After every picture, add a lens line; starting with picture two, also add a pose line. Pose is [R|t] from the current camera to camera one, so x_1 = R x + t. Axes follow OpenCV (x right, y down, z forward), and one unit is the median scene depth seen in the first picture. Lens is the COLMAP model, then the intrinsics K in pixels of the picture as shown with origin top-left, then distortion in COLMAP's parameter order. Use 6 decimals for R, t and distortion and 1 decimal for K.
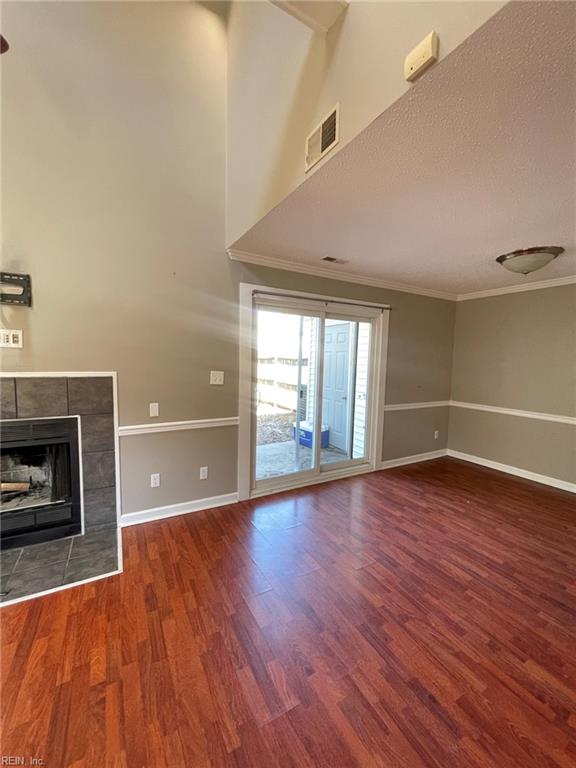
lens RADIAL K [[309.3, 0, 288.0], [0, 309.3, 384.0], [0, 0, 1]] dist [-0.000943, 0.000336]
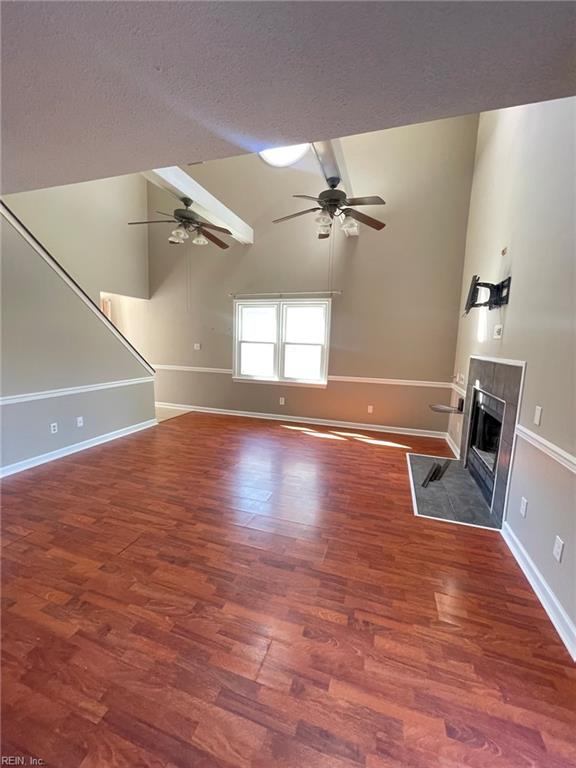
lens RADIAL K [[309.3, 0, 288.0], [0, 309.3, 384.0], [0, 0, 1]] dist [-0.000943, 0.000336]
pose [[-0.744200, 0.052302, -0.665906, 0.749001], [-0.094632, 0.978618, 0.182622, -0.101986], [0.661220, 0.198923, -0.723338, 1.696775]]
